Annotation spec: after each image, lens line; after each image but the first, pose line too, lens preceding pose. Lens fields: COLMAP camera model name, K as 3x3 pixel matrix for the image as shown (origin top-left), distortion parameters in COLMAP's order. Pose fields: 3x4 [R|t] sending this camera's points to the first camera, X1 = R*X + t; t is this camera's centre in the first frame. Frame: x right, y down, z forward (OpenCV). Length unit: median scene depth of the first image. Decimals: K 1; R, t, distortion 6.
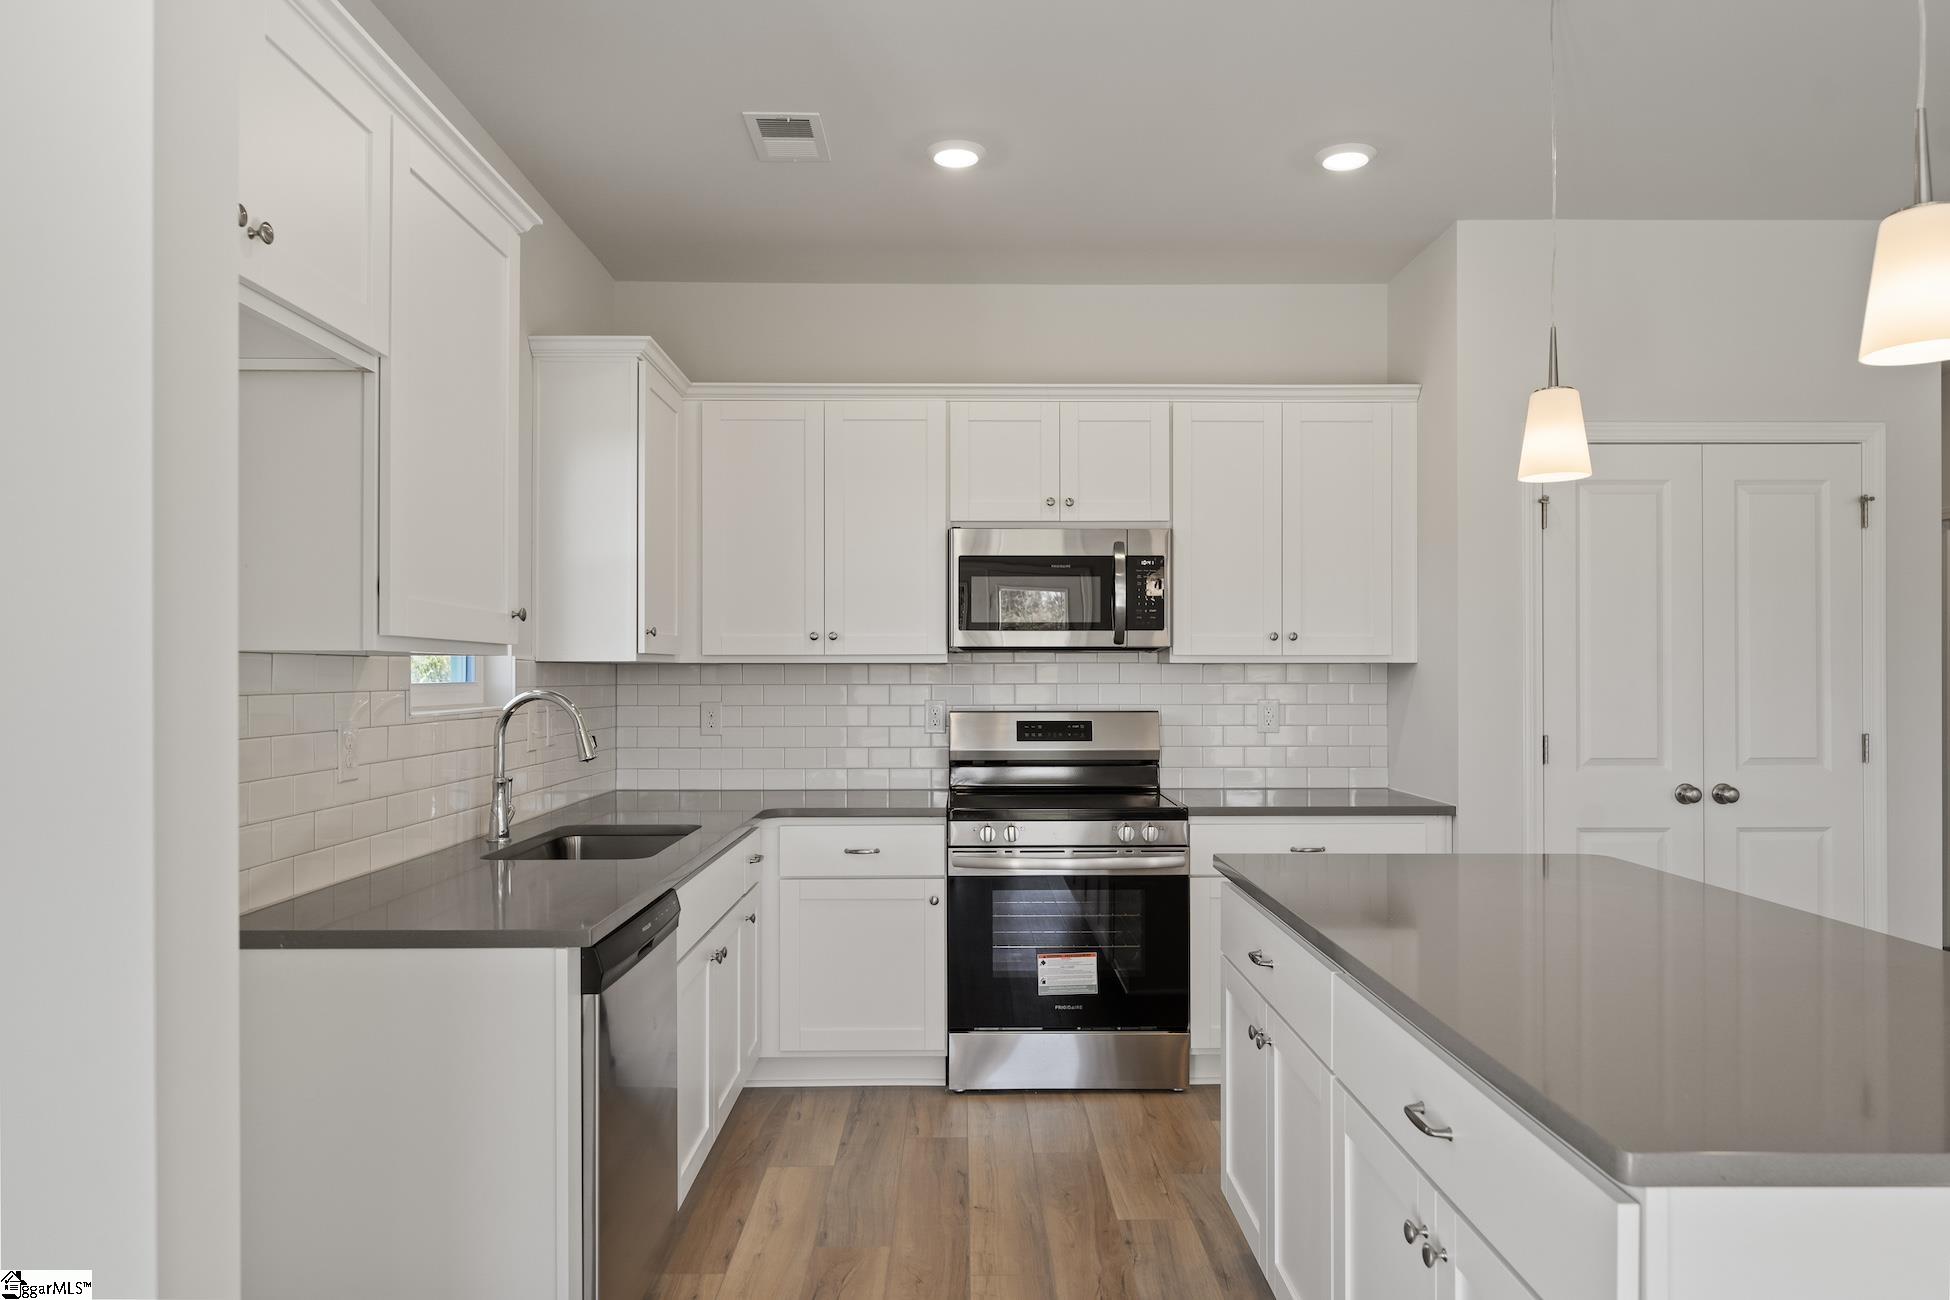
lens RADIAL K [[1260.7, 0, 982.3], [0, 1260.7, 673.0], [0, 0, 1]] dist [-0.001467, -0.000756]
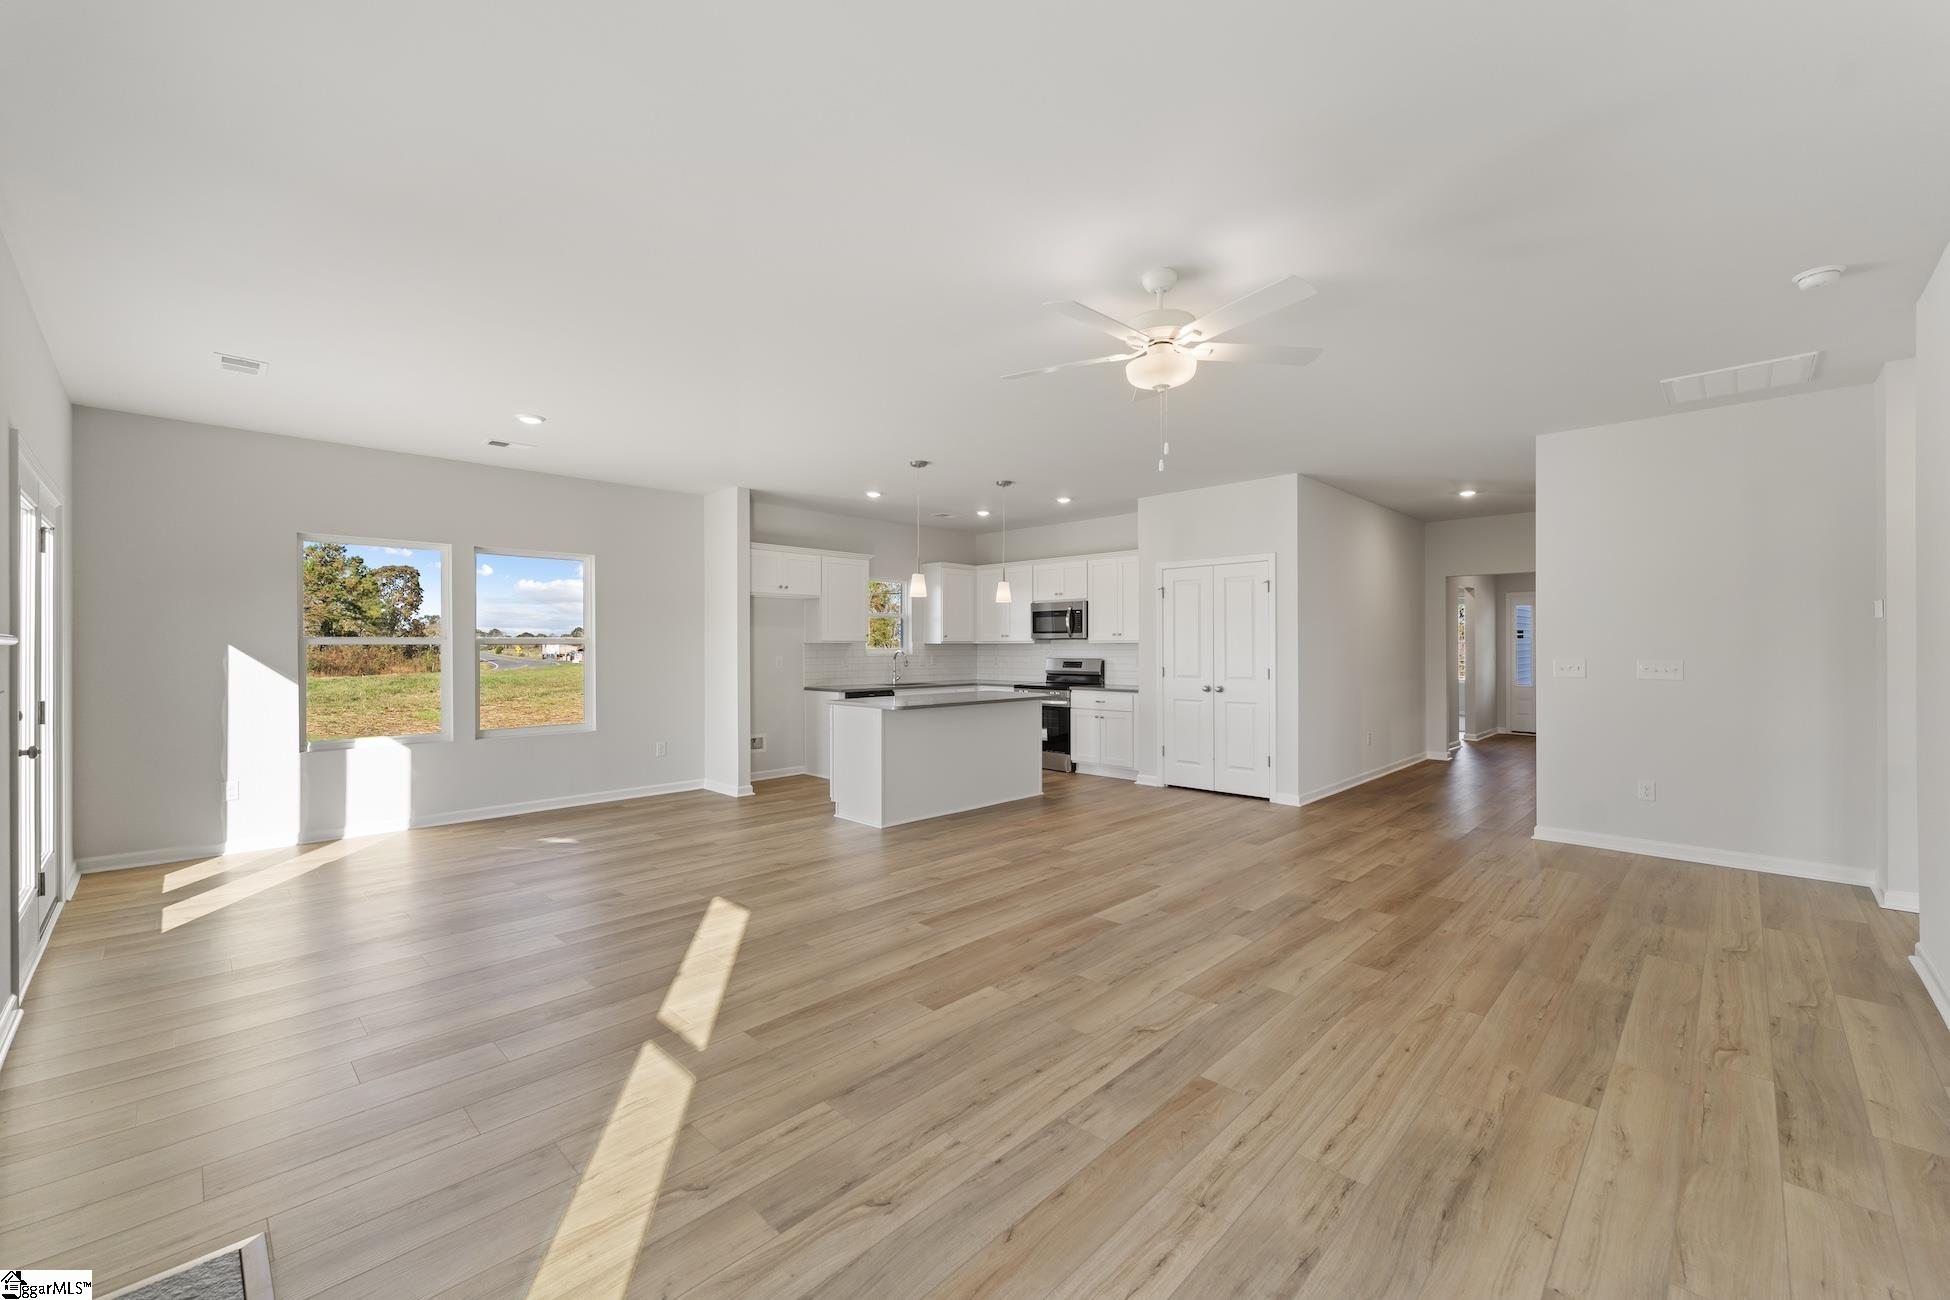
lens RADIAL K [[779.9, 0, 975.0], [0, 779.9, 650.0], [0, 0, 1]] dist [0.000558, 0.000007]
pose [[0.711204, 0.003071, -0.702979, 1.332009], [0.004084, 0.999956, 0.008500, -0.008871], [0.702974, -0.008916, 0.711160, -0.593088]]
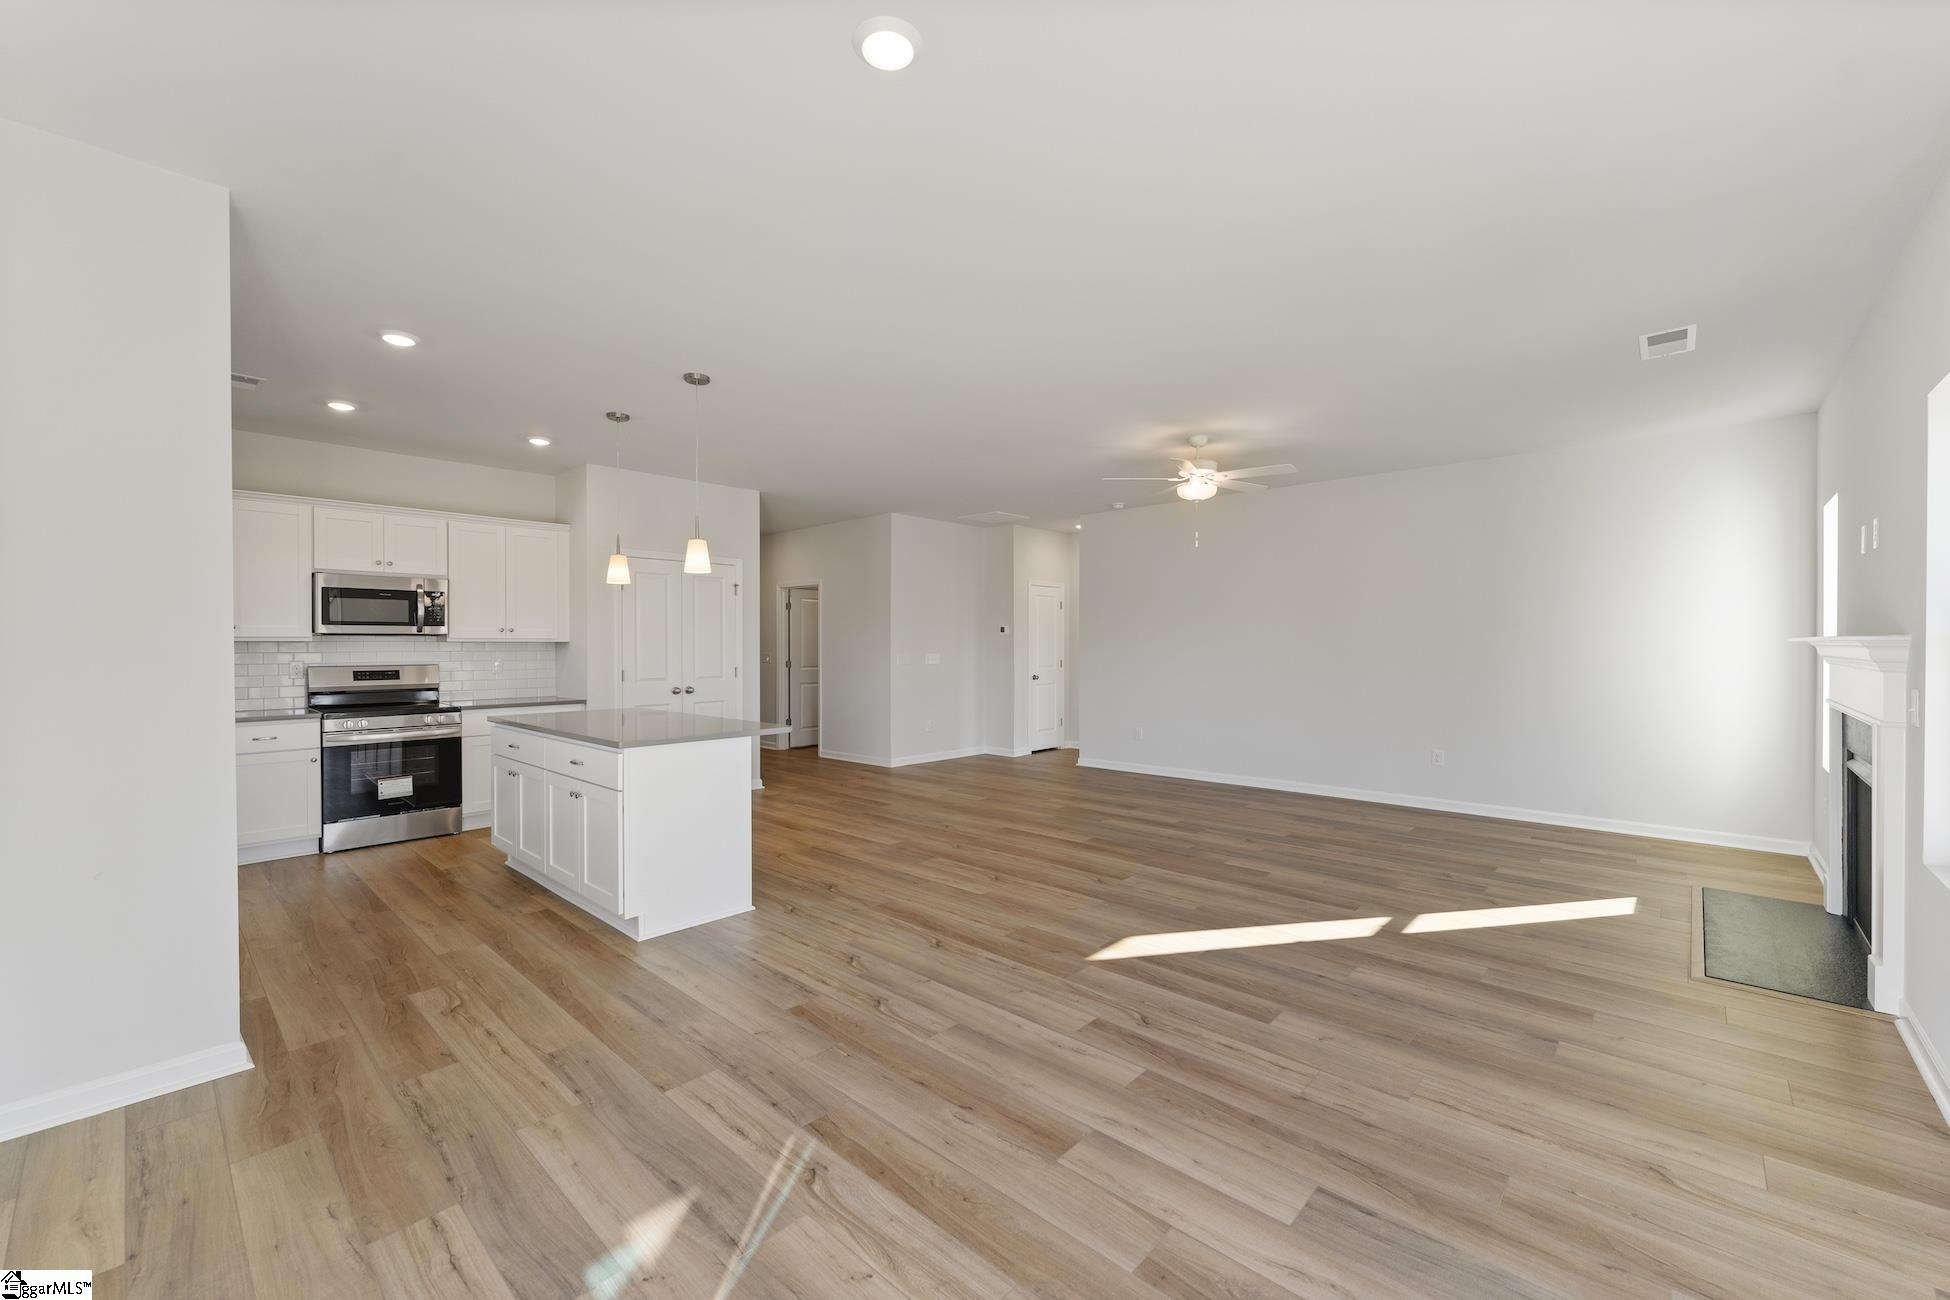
lens RADIAL K [[777.2, 0, 975.0], [0, 777.2, 650.0], [0, 0, 1]] dist [0.001835, 0.000120]
pose [[0.685811, -0.004773, 0.727764, -0.203482], [-0.002348, 0.999959, 0.008771, -0.007533], [-0.727776, -0.007724, 0.685771, -0.576727]]
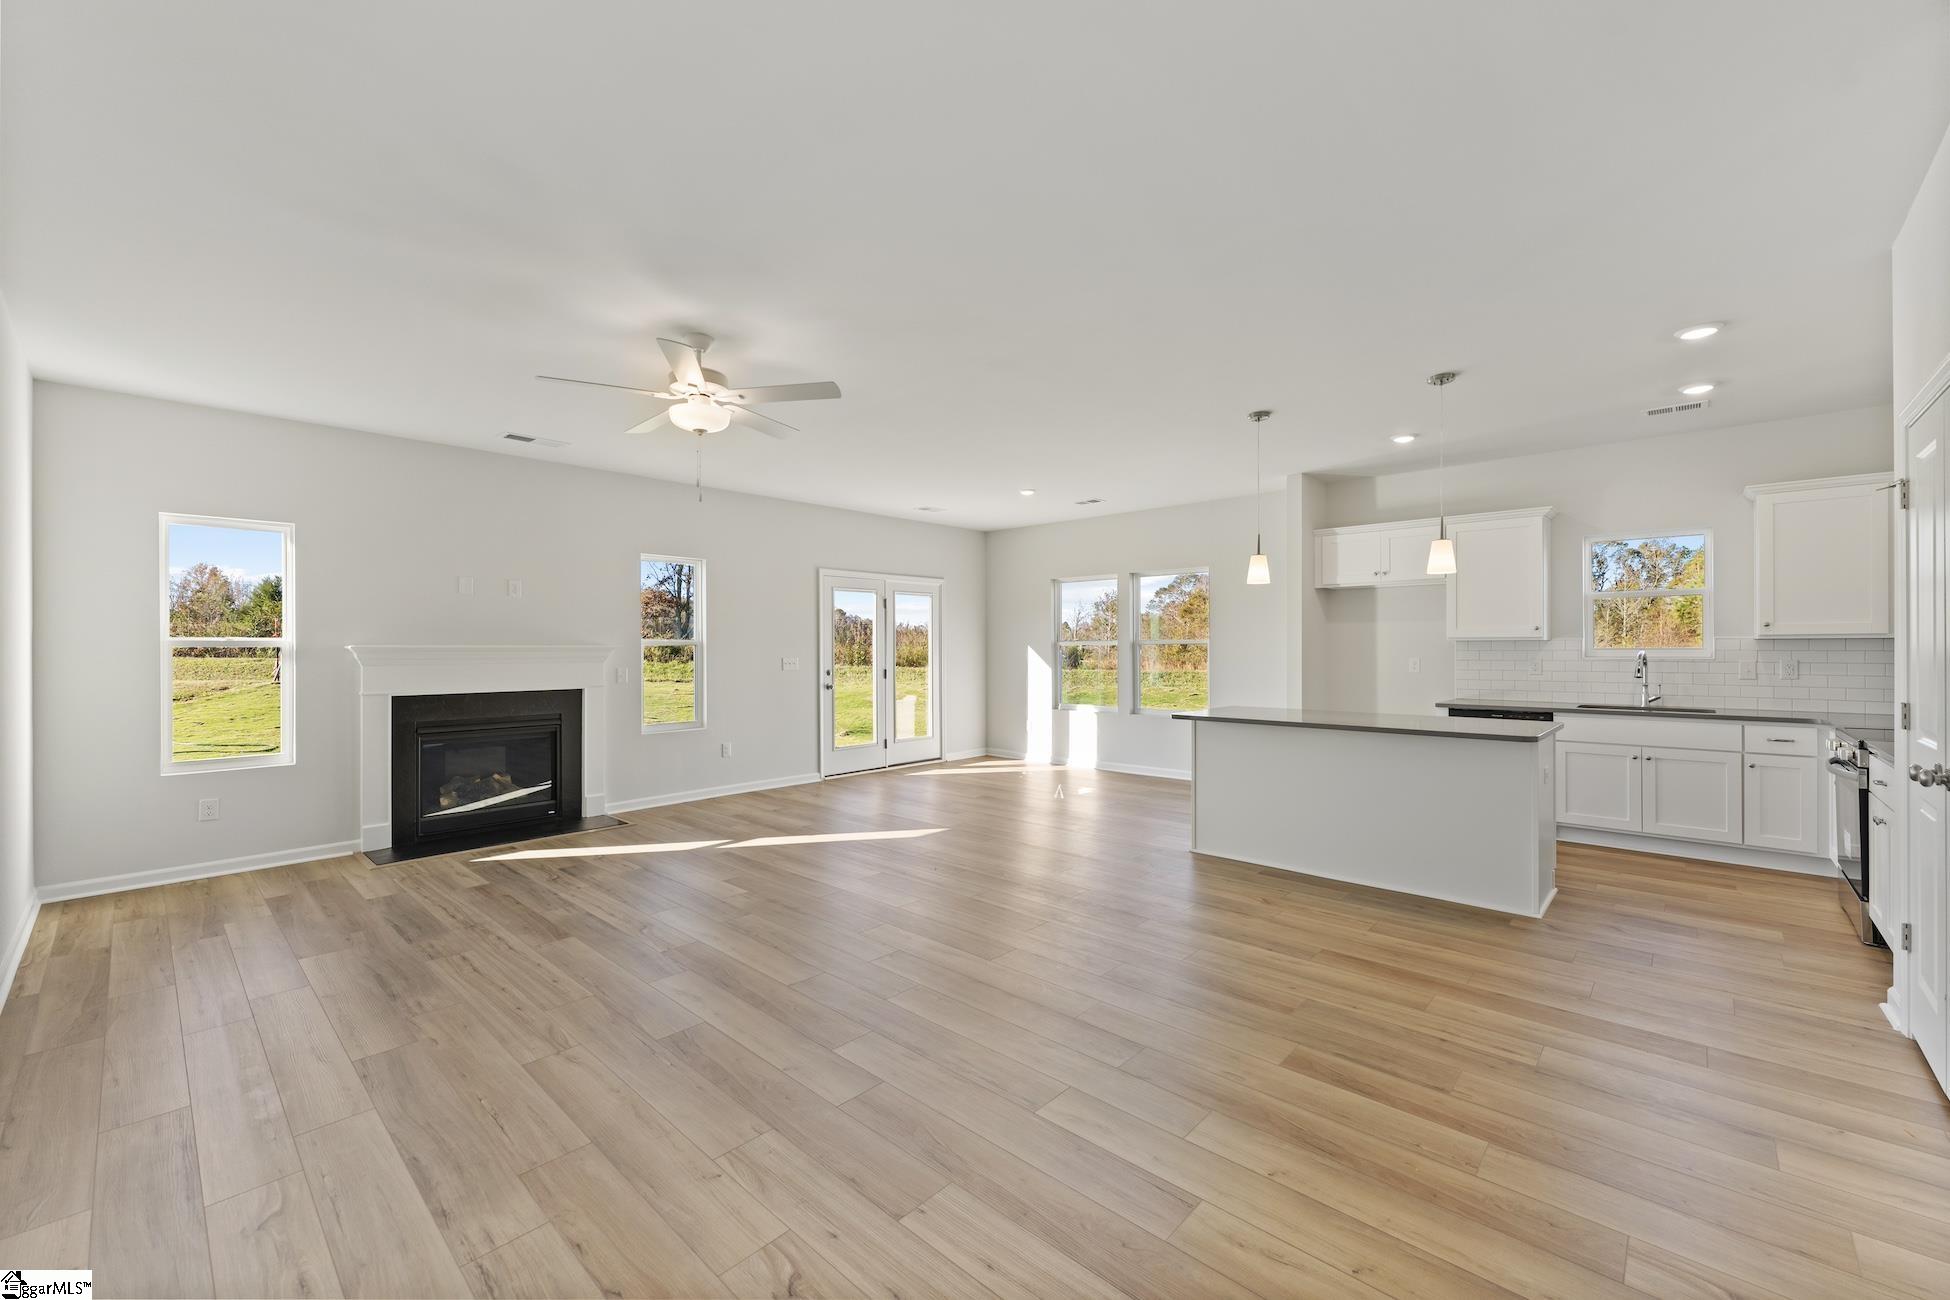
lens RADIAL K [[779.9, 0, 975.0], [0, 779.9, 650.0], [0, 0, 1]] dist [0.000558, 0.000007]
pose [[-0.683191, 0.005621, -0.730218, 1.369082], [0.007372, 0.999973, 0.000800, -0.002711], [0.730203, -0.004836, -0.683214, 0.811559]]
